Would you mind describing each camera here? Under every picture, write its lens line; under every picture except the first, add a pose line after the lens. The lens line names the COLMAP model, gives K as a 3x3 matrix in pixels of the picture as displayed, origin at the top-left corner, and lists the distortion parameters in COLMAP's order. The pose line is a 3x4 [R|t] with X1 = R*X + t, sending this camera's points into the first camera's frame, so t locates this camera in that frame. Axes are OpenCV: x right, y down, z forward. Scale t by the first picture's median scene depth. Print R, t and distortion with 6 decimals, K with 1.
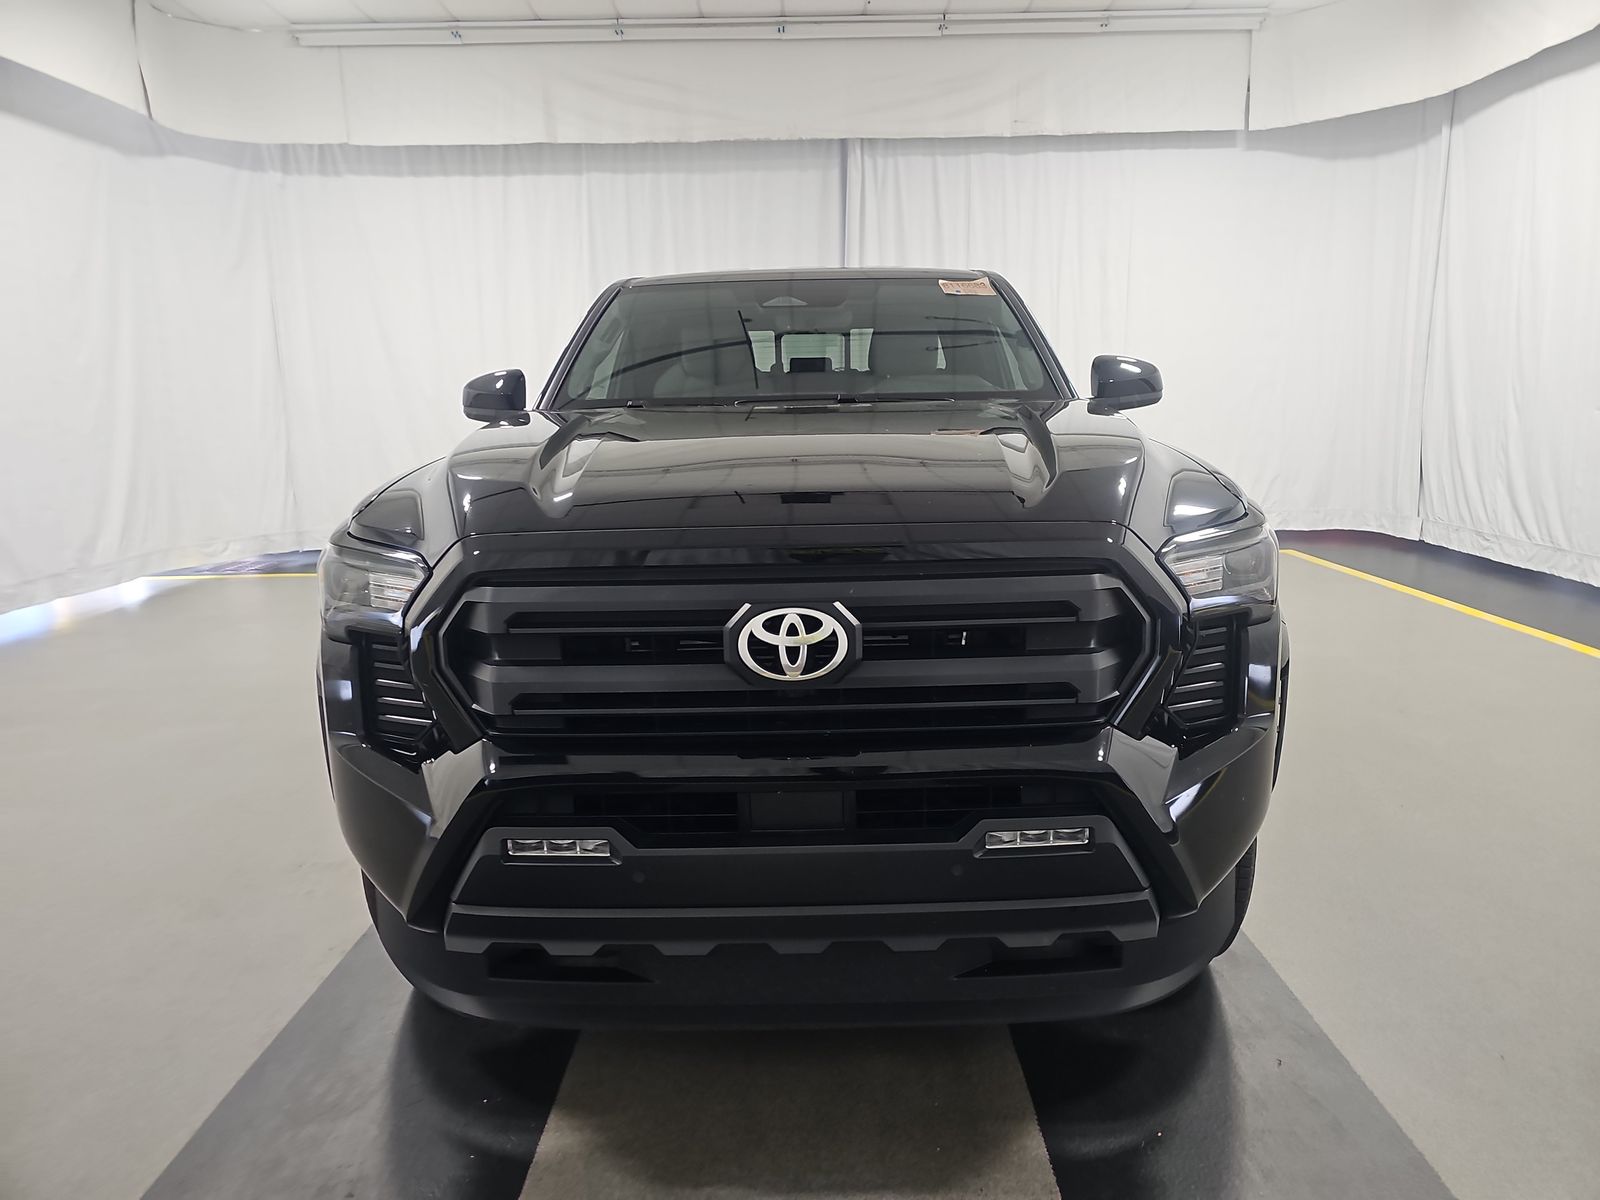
lens RADIAL K [[1028.8, 0, 778.1], [0, 1028.8, 608.7], [0, 0, 1]] dist [0.027719, -0.034420]
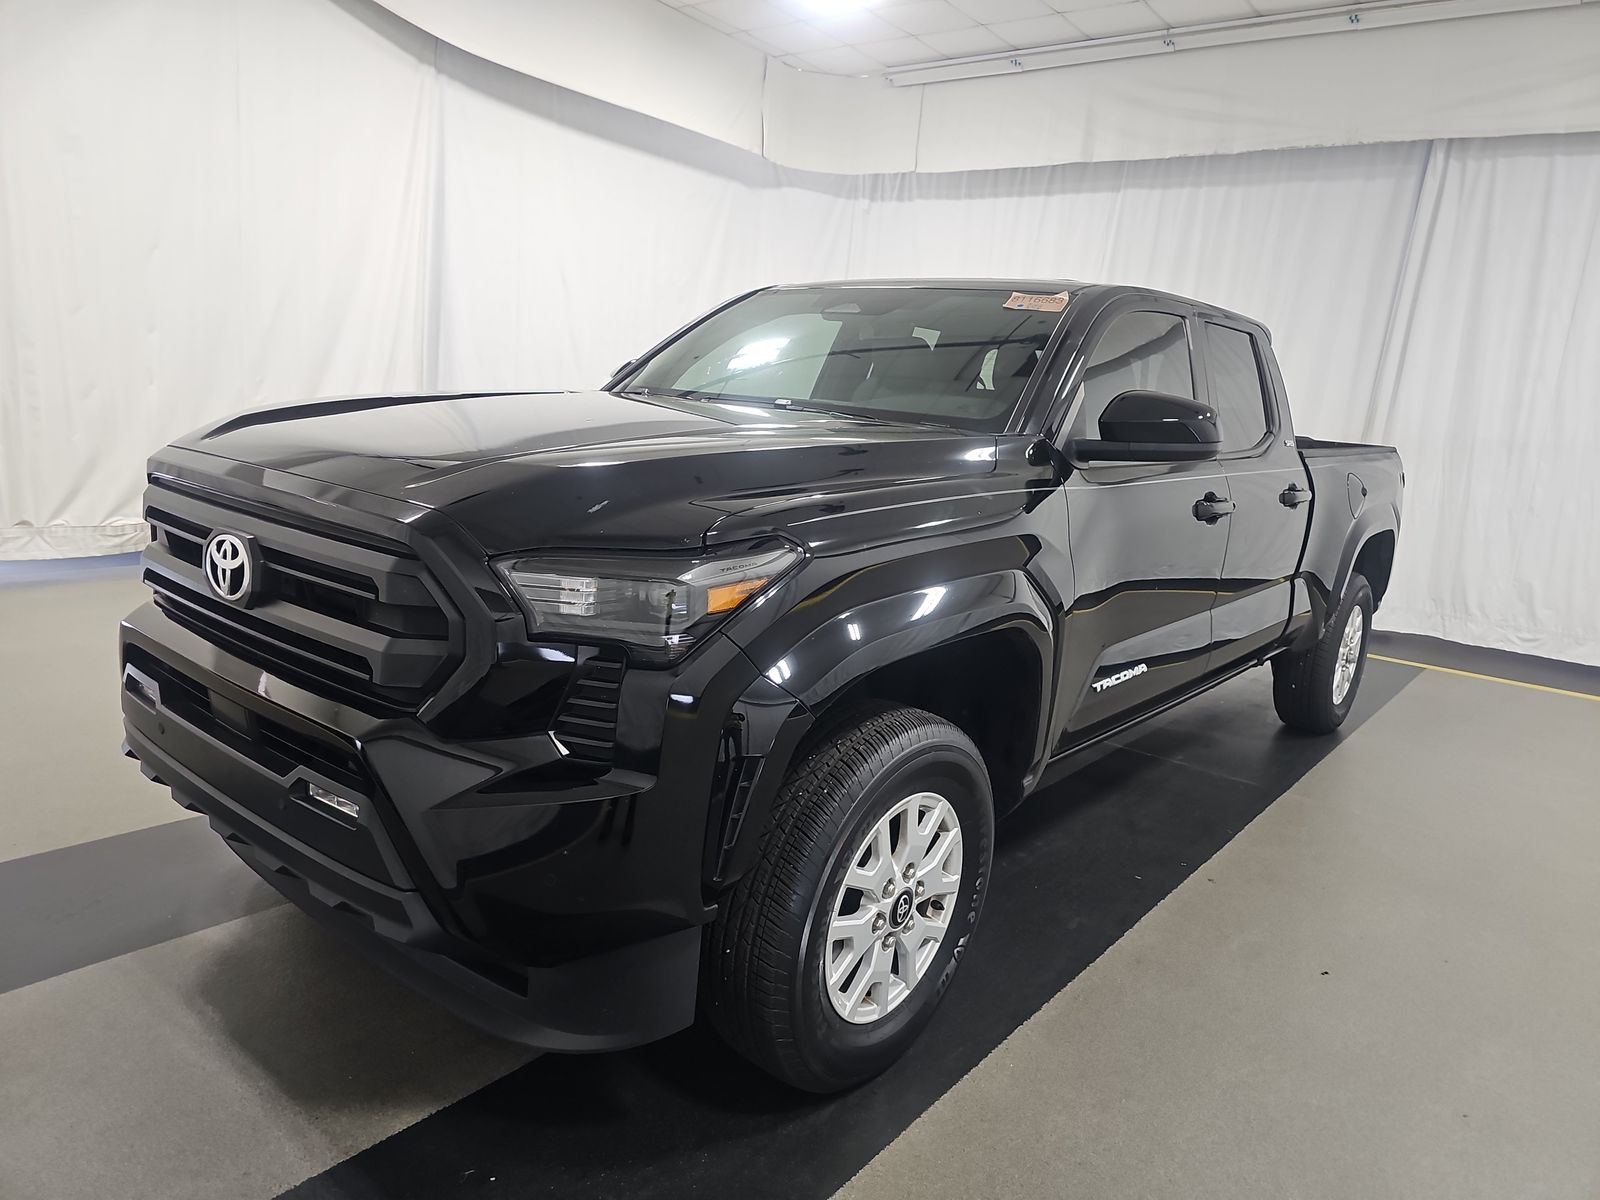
lens RADIAL K [[1028.8, 0, 792.3], [0, 1028.8, 596.7], [0, 0, 1]] dist [0.027719, -0.034420]
pose [[0.781136, 0.202152, -0.590730, 0.228610], [-0.220999, 0.974403, 0.041215, -0.023105], [0.583941, 0.098356, 0.805816, 0.078882]]
